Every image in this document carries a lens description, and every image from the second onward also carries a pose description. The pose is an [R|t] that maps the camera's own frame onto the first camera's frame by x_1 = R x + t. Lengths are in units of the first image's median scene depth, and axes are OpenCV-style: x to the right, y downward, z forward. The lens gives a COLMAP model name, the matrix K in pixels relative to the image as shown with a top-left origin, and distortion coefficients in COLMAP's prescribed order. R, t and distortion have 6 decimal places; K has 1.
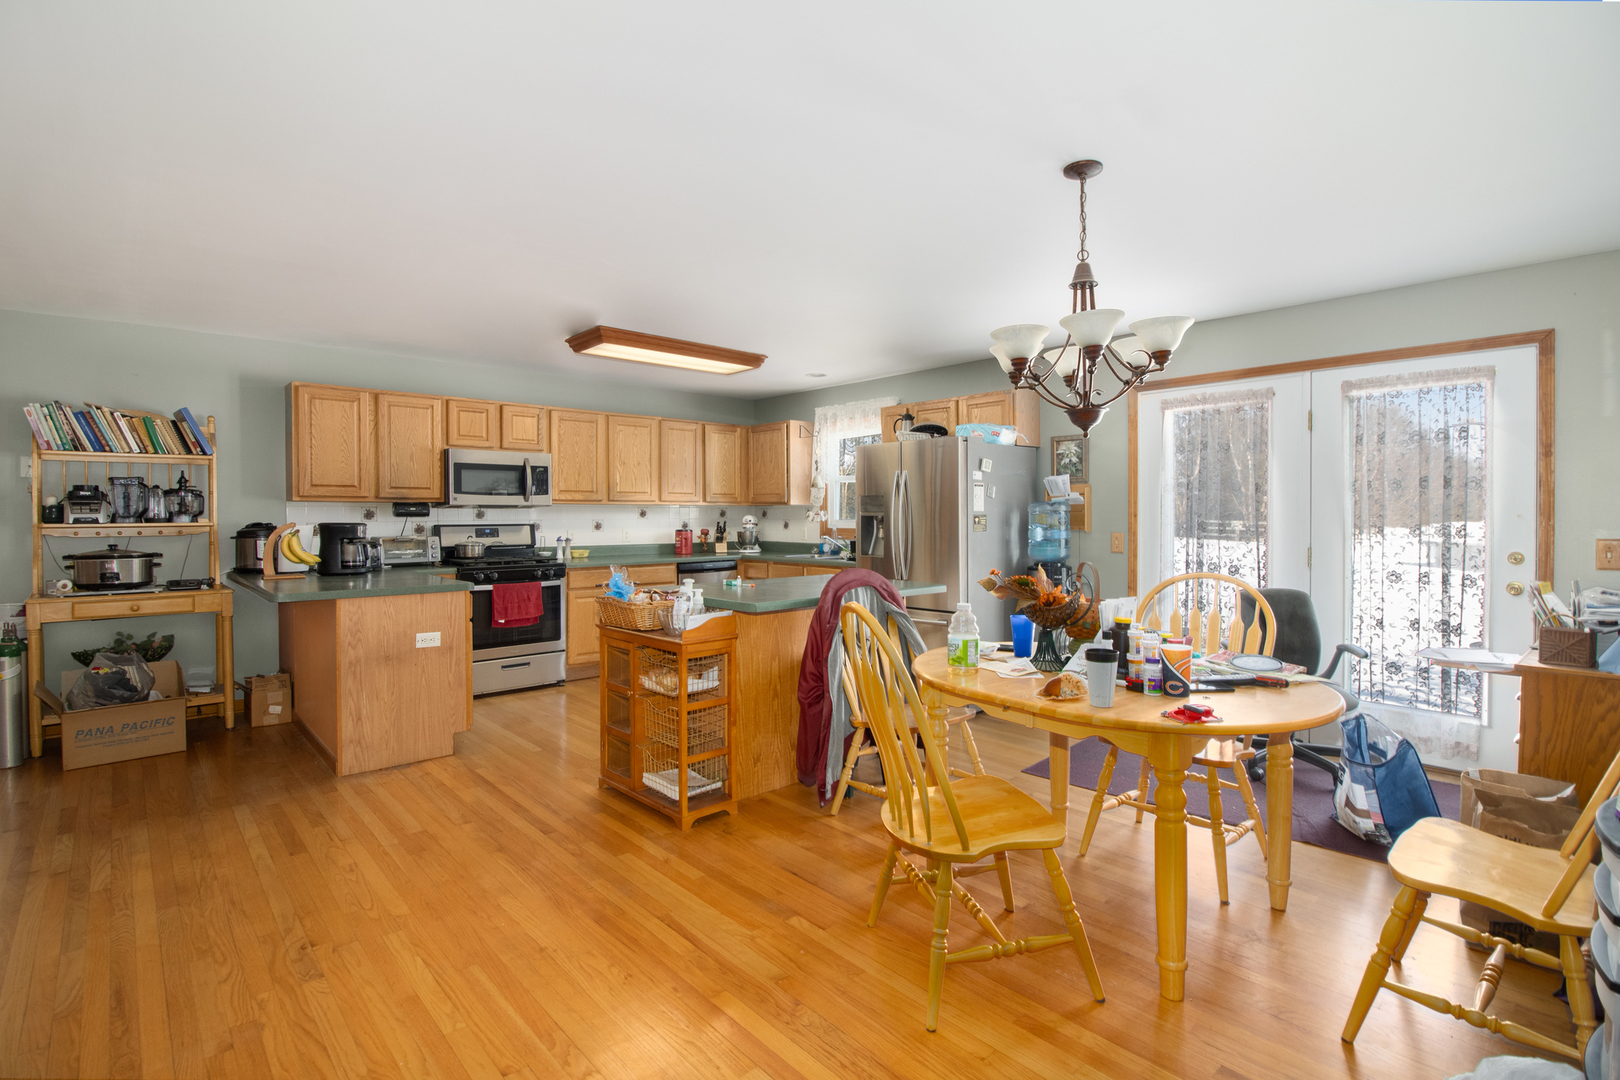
lens RADIAL K [[754.1, 0, 815.0], [0, 754.1, 500.3], [0, 0, 1]] dist [0.011646, -0.000342]
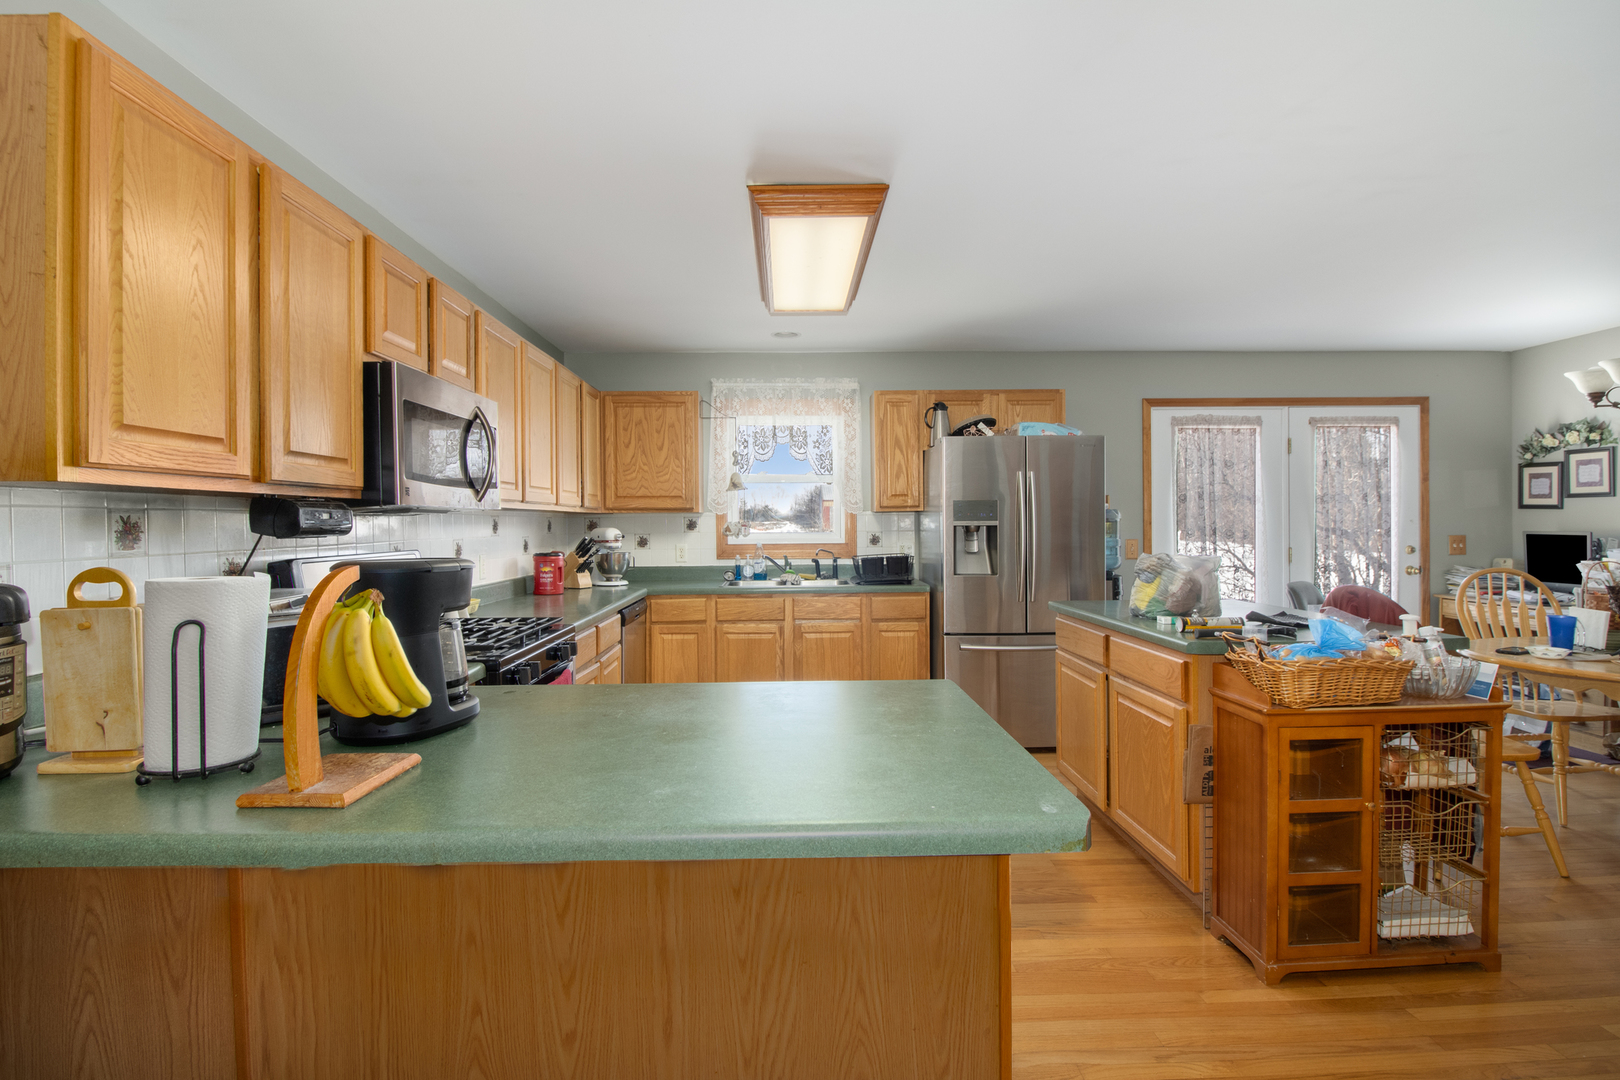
lens RADIAL K [[764.8, 0, 810.0], [0, 764.8, 540.0], [0, 0, 1]] dist [0.001427, 0.000116]
pose [[0.674097, -0.021053, 0.738343, -0.629782], [-0.005106, 0.999437, 0.033160, 0.009588], [-0.738625, -0.026123, 0.673610, 0.565788]]
